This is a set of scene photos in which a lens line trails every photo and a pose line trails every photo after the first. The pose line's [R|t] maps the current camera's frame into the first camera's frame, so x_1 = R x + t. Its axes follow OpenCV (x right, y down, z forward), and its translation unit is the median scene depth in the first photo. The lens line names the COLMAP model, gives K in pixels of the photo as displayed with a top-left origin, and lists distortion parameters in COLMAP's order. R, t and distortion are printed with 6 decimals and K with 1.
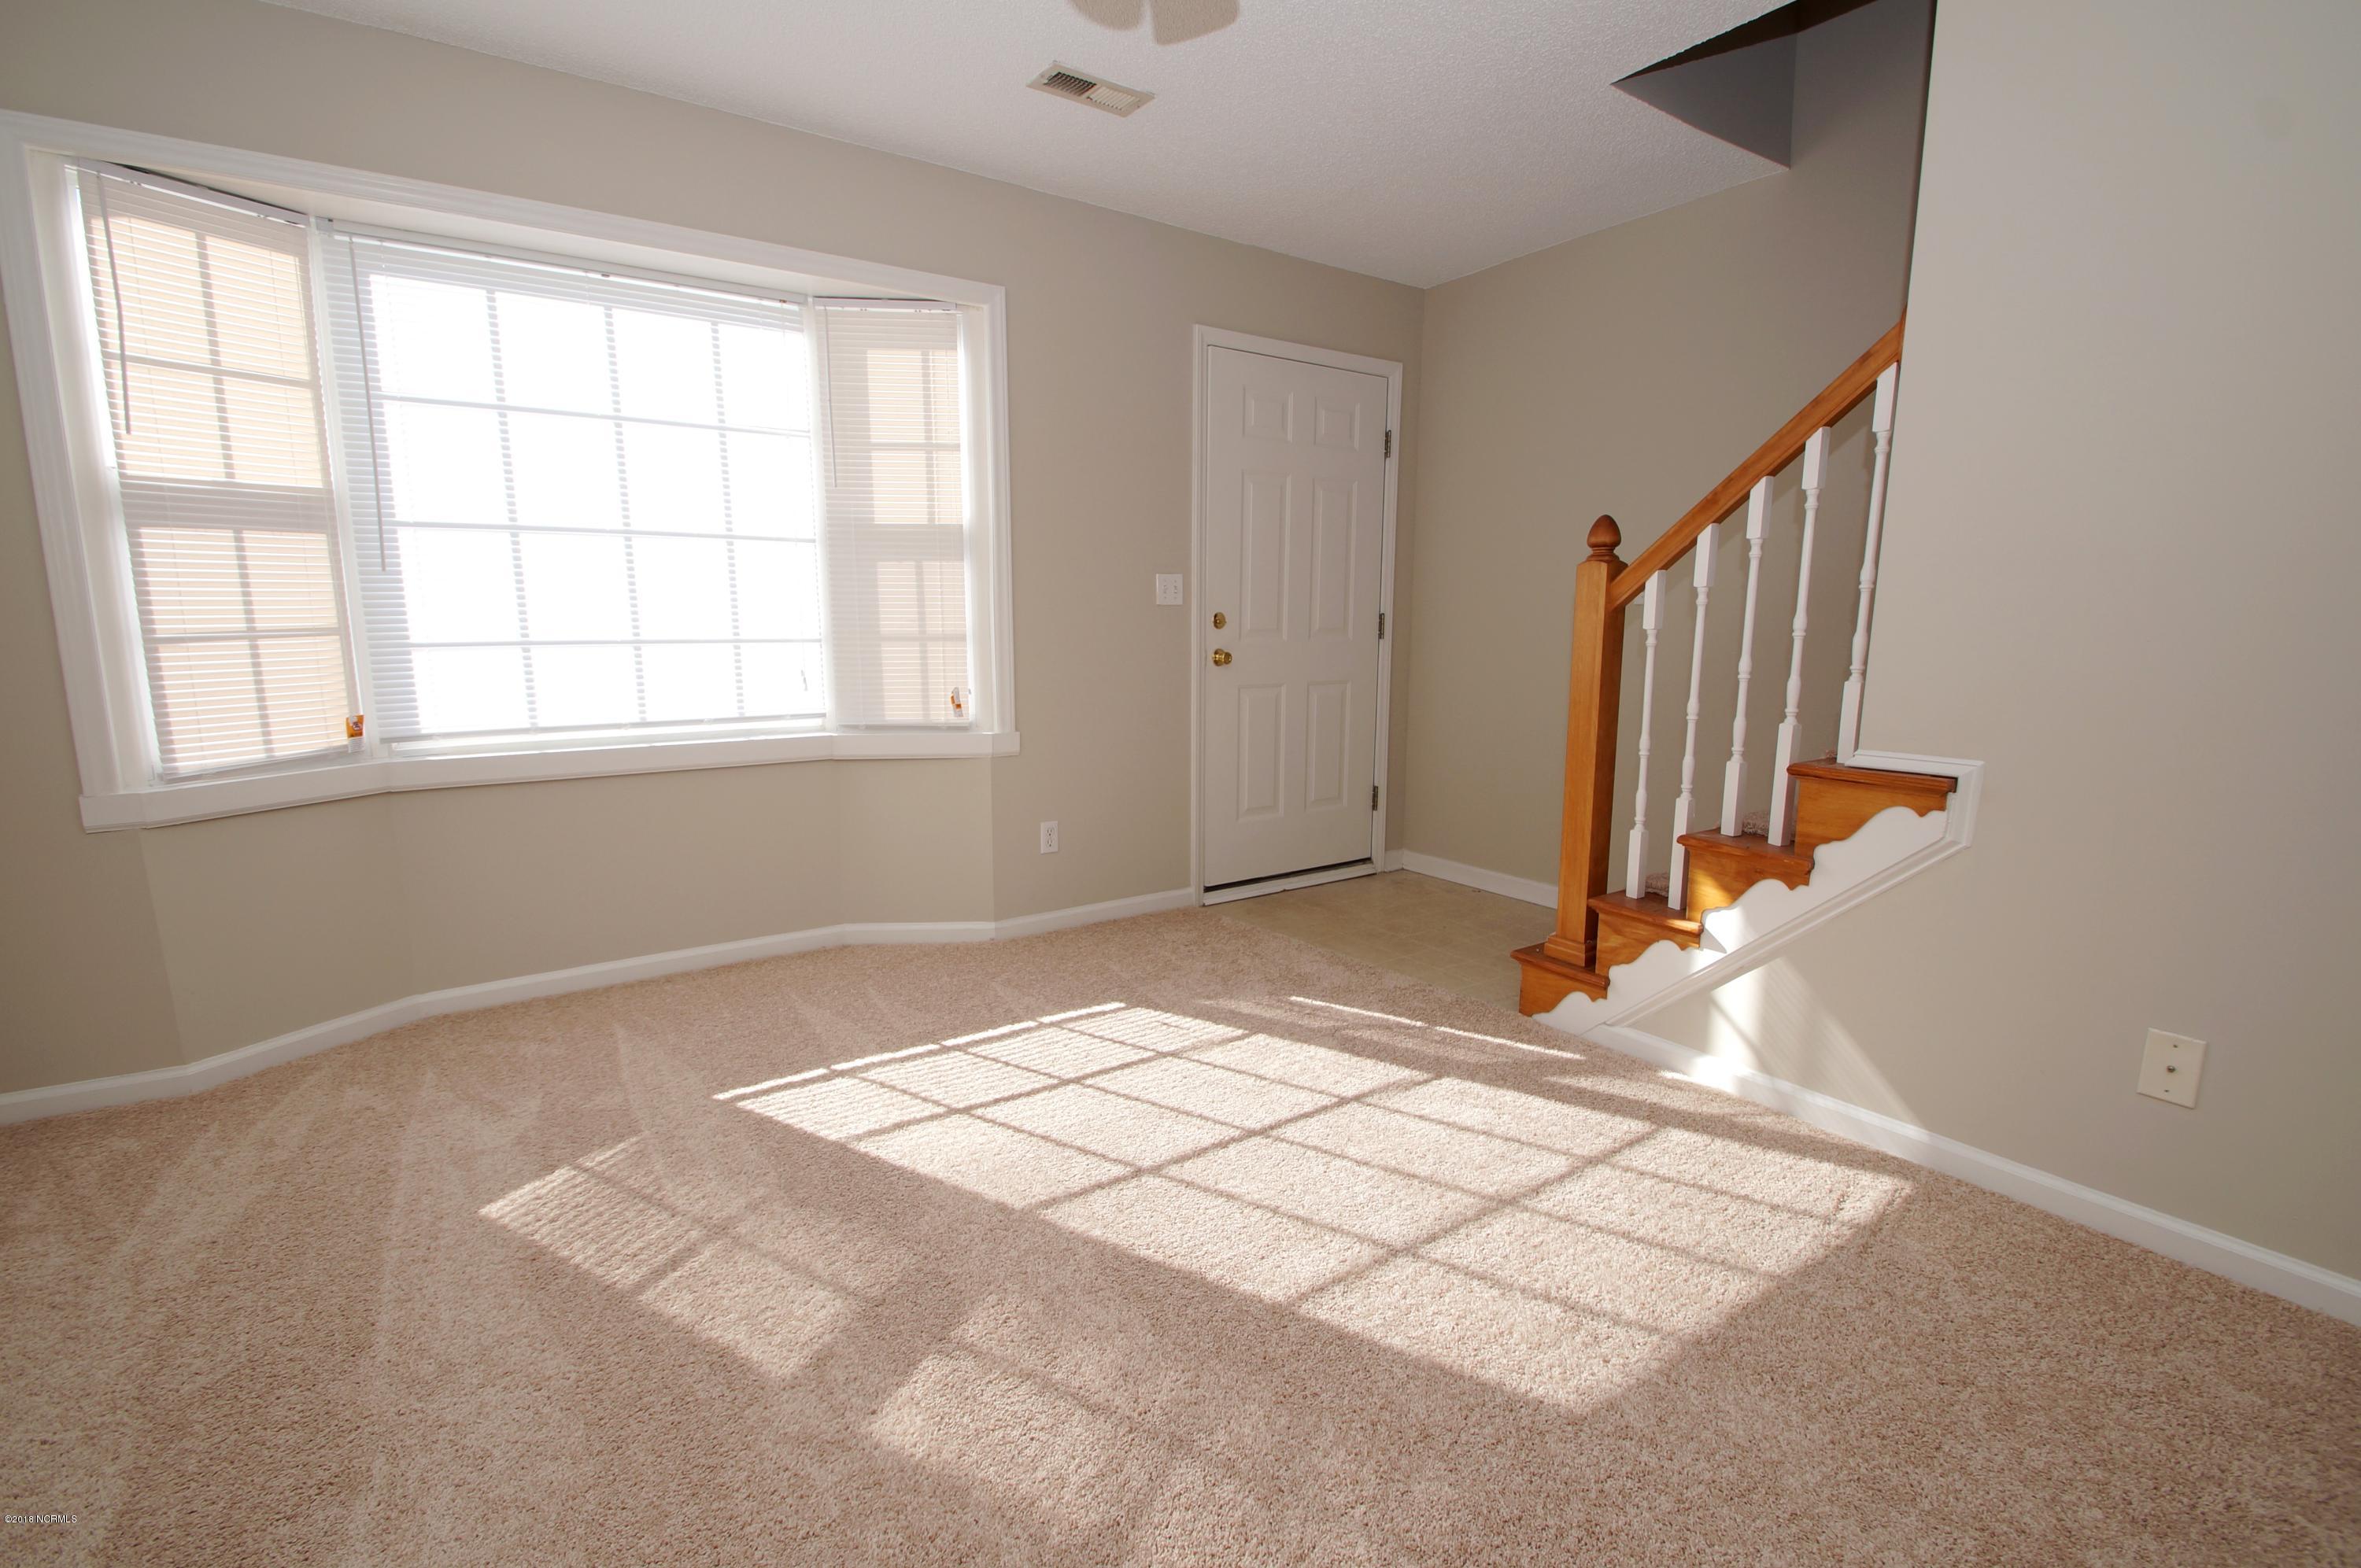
lens RADIAL K [[1045.9, 0, 1172.1], [0, 1045.9, 784.3], [0, 0, 1]] dist [0.007952, -0.014920]
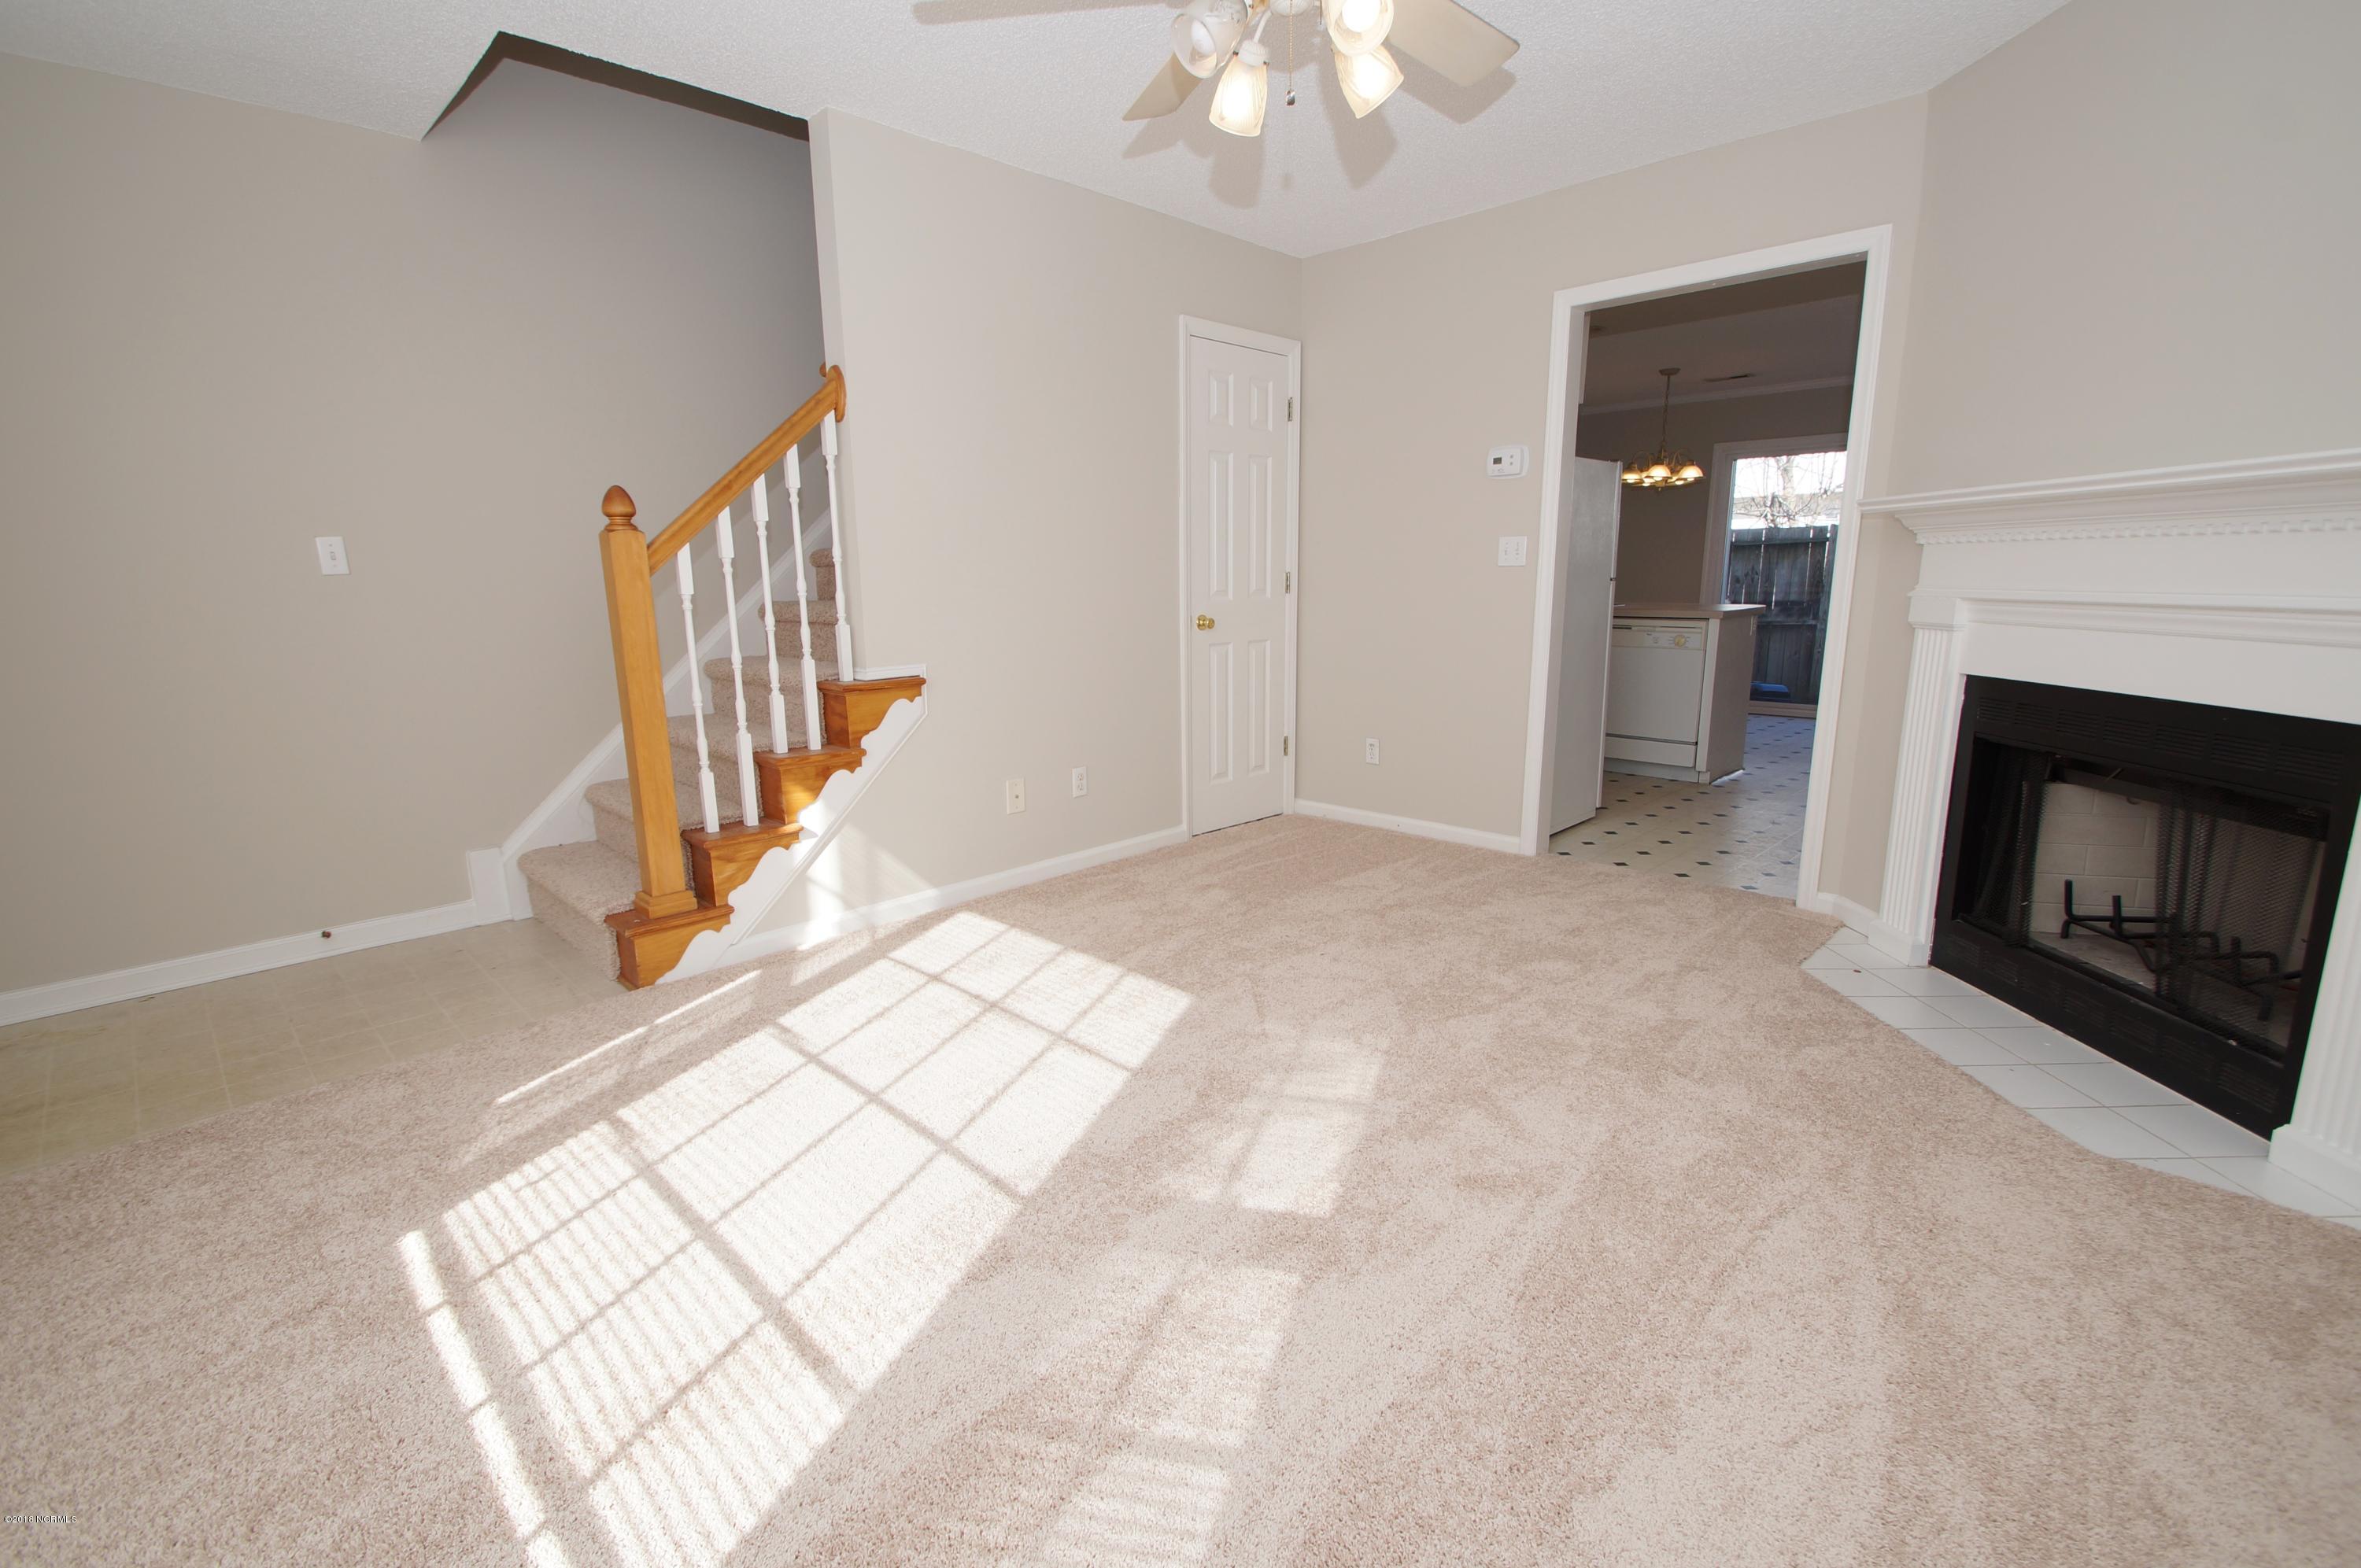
lens RADIAL K [[1045.9, 0, 1172.1], [0, 1045.9, 784.3], [0, 0, 1]] dist [0.007952, -0.014920]
pose [[-0.196927, -0.188549, 0.962117, -0.747844], [0.173859, 0.959065, 0.223536, -0.109741], [-0.964880, 0.211293, -0.156085, 0.691606]]
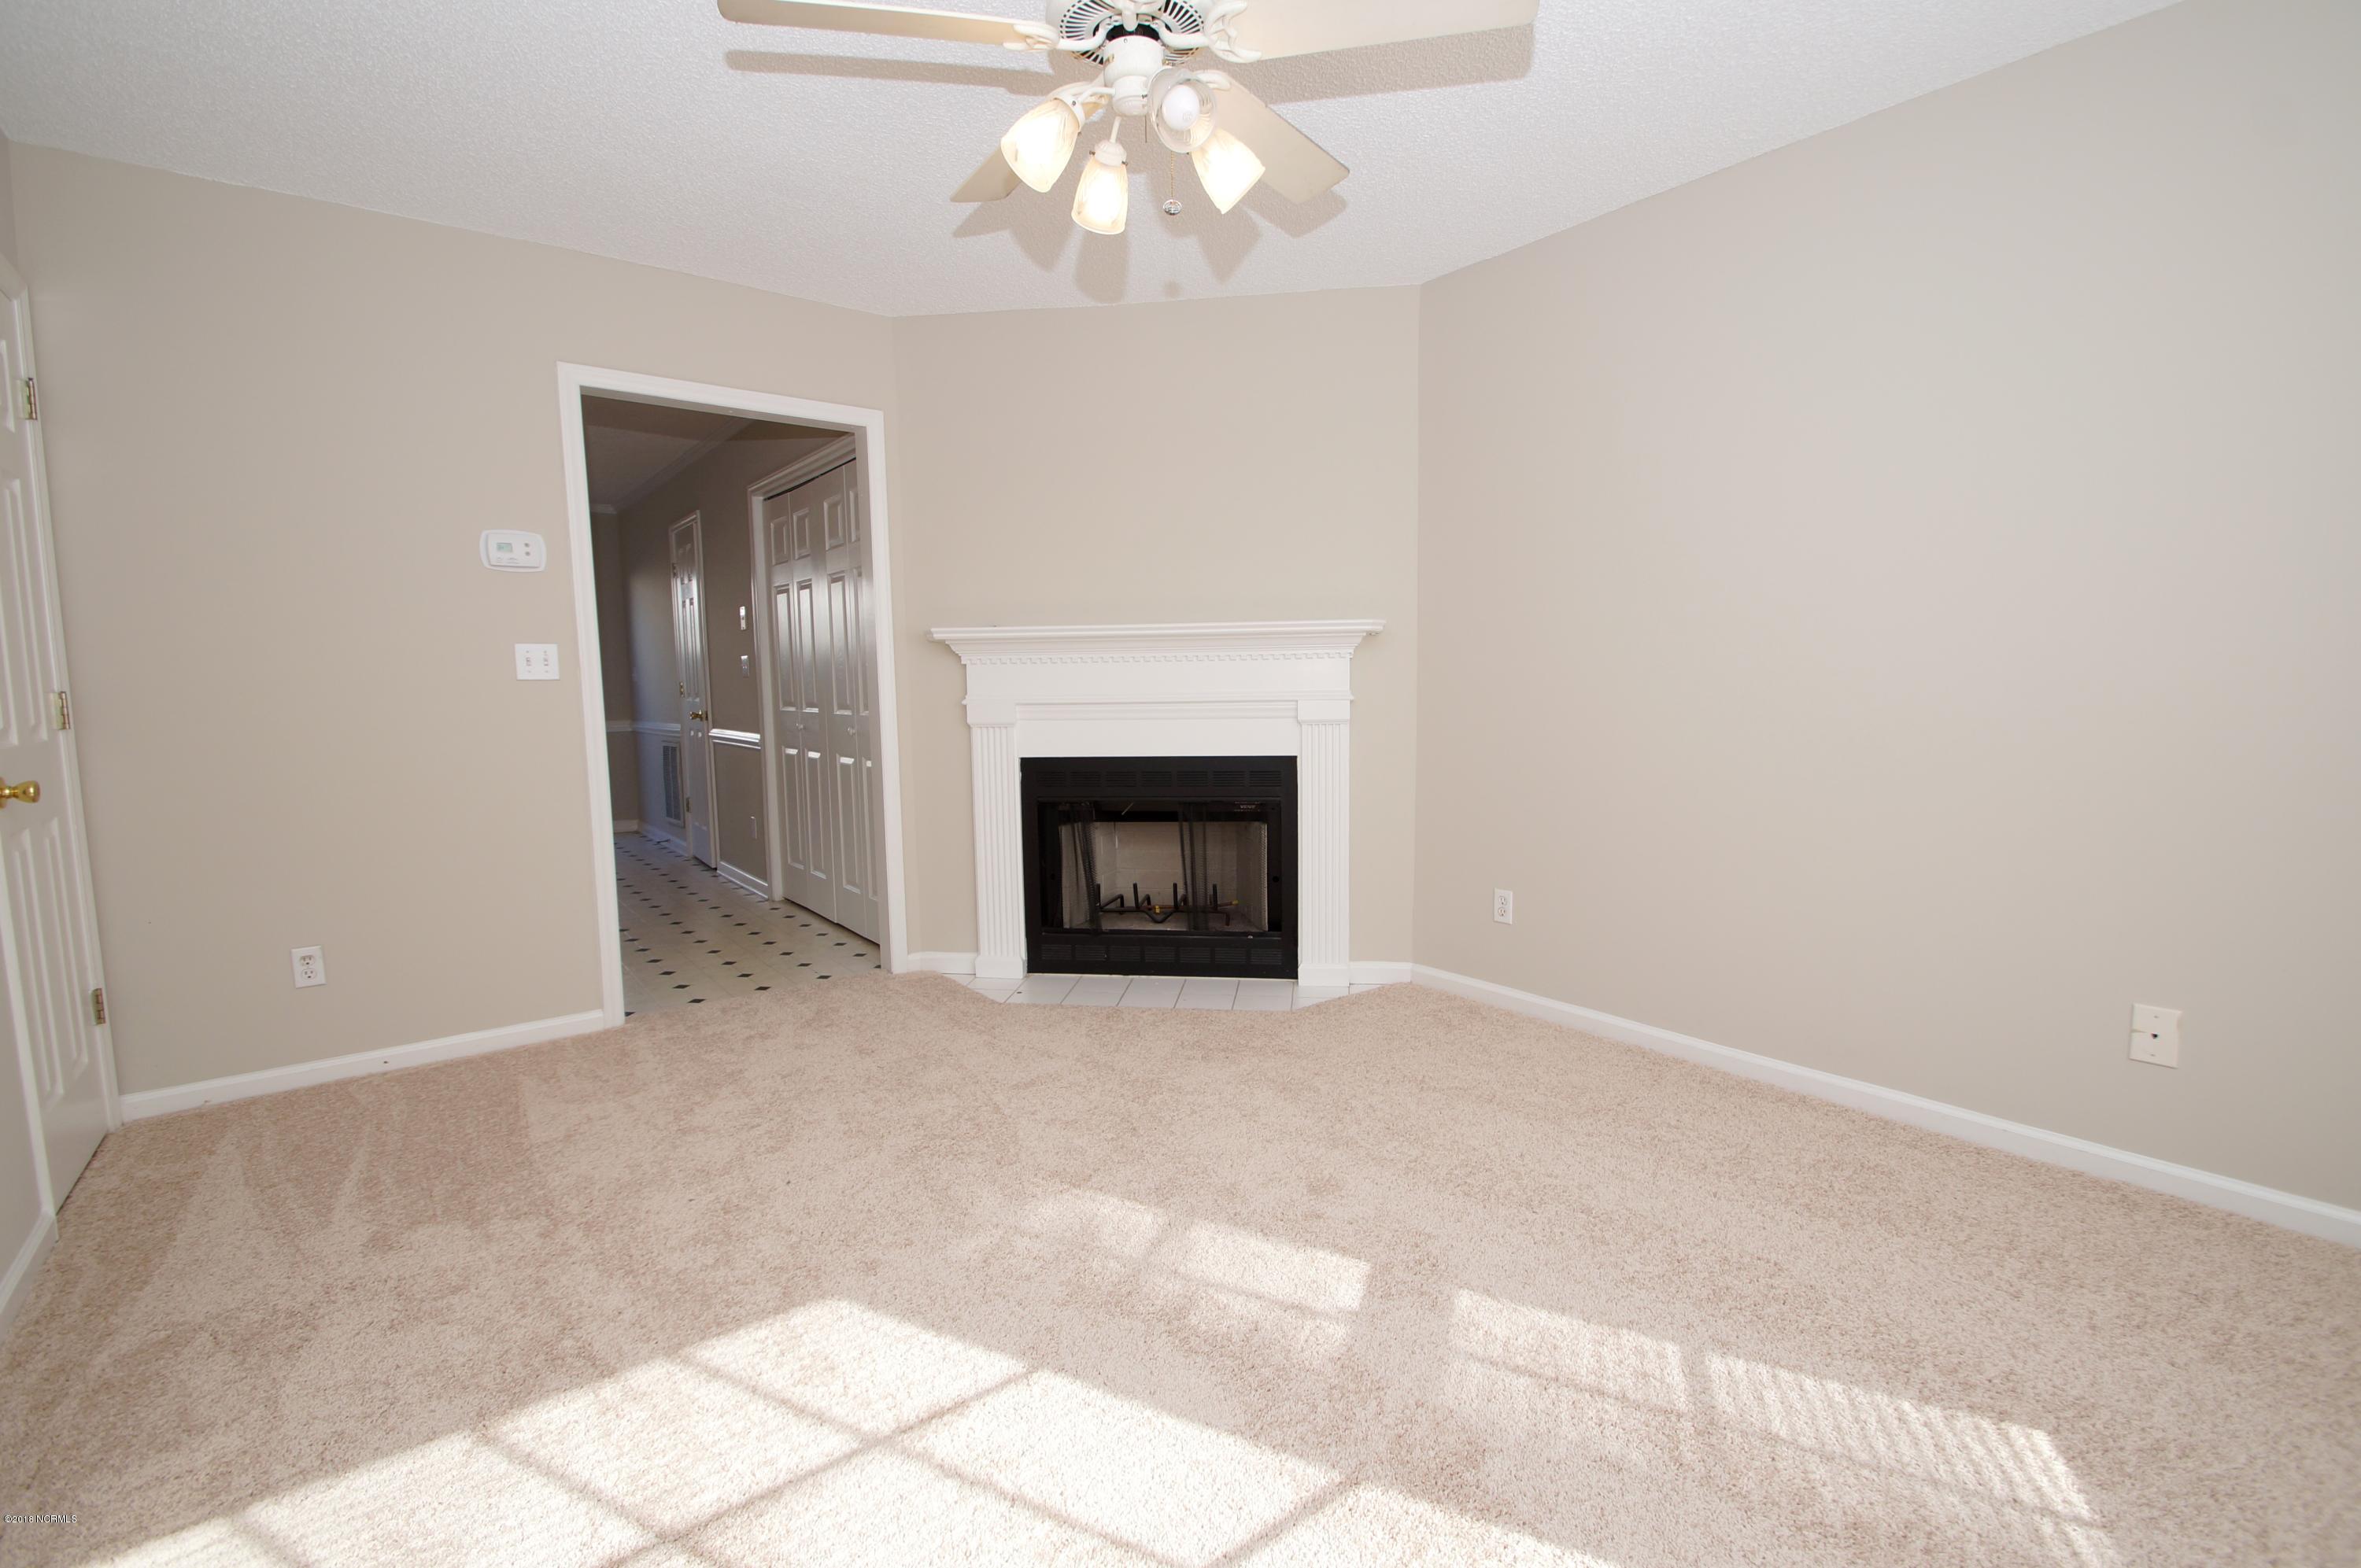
lens RADIAL K [[1041.3, 0, 1180.5], [0, 1041.3, 784.0], [0, 0, 1]] dist [-0.000501, -0.000271]
pose [[-0.997458, 0.020651, -0.068197, 0.016104], [0.001686, 0.963652, 0.267155, -0.193792], [0.071235, 0.266361, -0.961238, 1.155716]]
